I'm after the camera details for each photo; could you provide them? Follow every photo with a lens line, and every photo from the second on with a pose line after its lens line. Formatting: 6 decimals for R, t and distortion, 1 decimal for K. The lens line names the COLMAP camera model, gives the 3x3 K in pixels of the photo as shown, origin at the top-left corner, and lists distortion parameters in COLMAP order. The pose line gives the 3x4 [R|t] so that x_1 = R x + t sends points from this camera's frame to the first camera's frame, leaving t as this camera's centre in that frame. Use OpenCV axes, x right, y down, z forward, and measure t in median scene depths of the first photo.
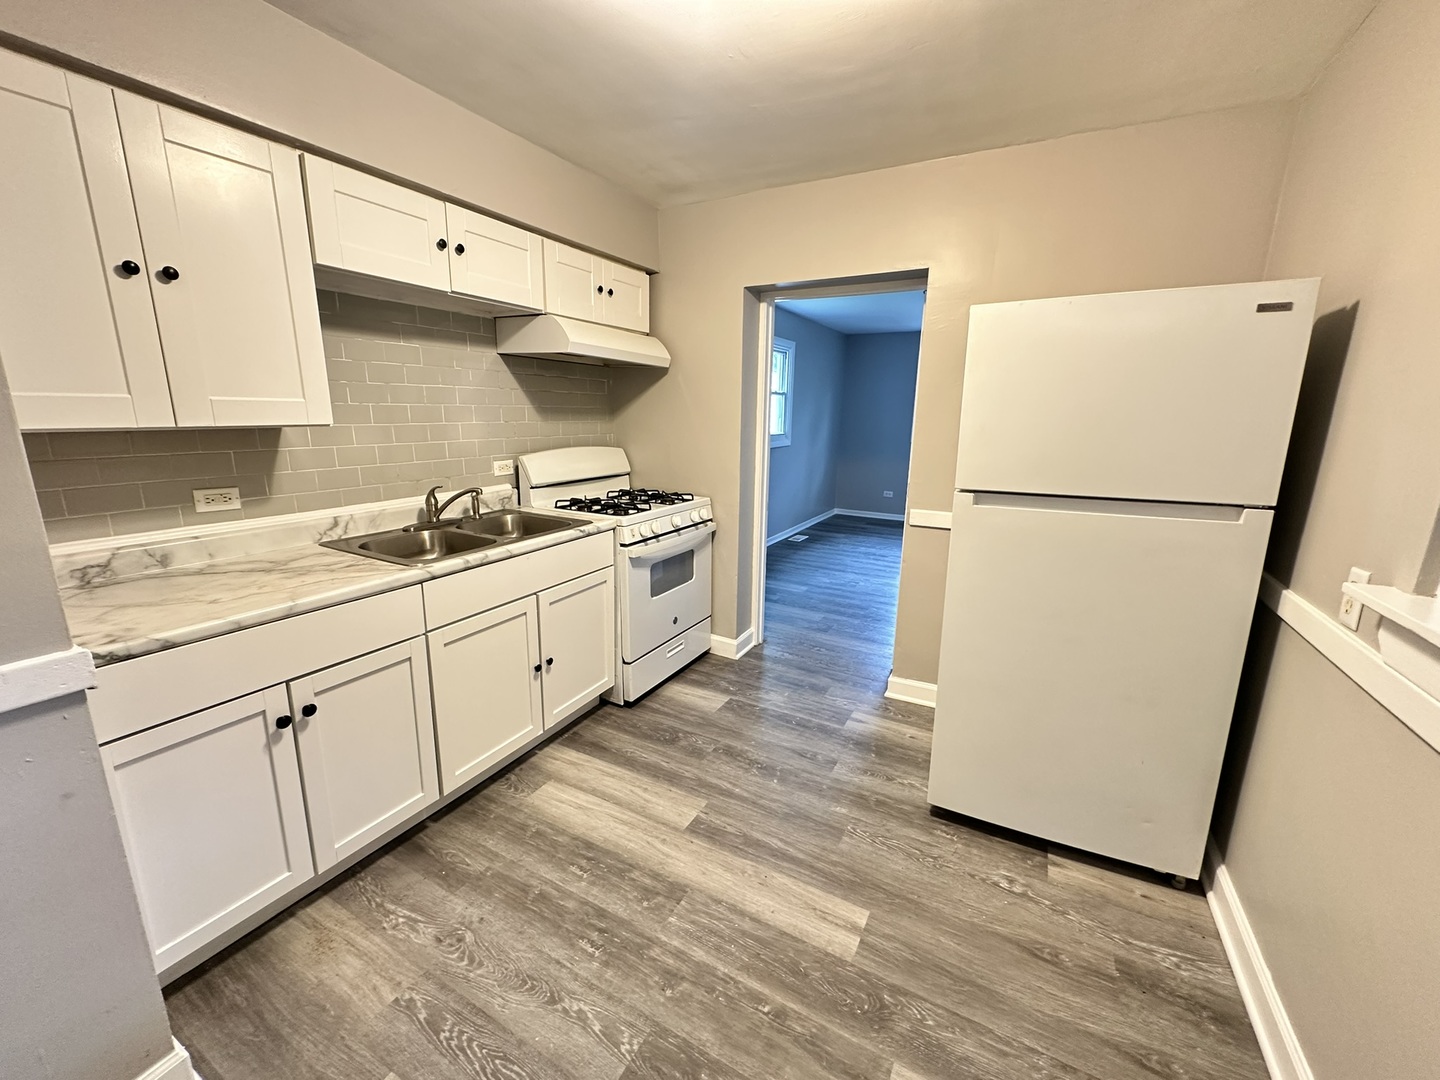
lens RADIAL K [[574.8, 0, 716.9], [0, 574.8, 542.1], [0, 0, 1]] dist [-0.000916, -0.000209]
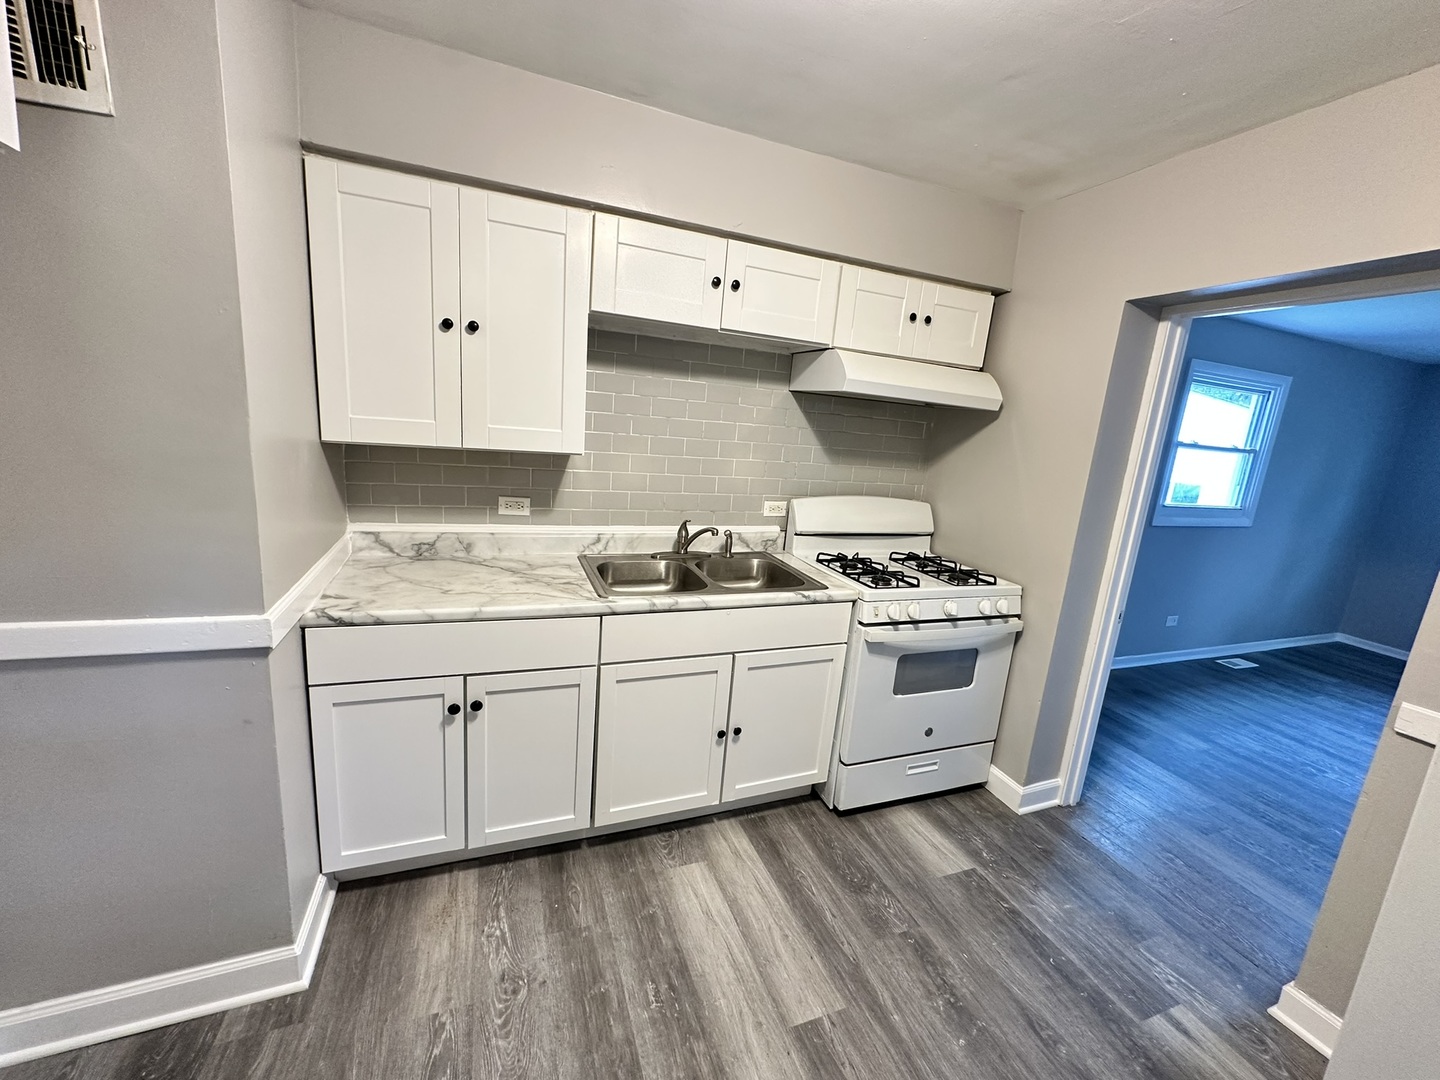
lens RADIAL K [[574.8, 0, 713.2], [0, 574.8, 541.8], [0, 0, 1]] dist [-0.000916, -0.000209]
pose [[0.765844, 0.177842, -0.617945, 0.186423], [-0.210262, 0.977426, 0.020713, -0.093501], [0.607679, 0.114067, 0.785949, 0.249064]]
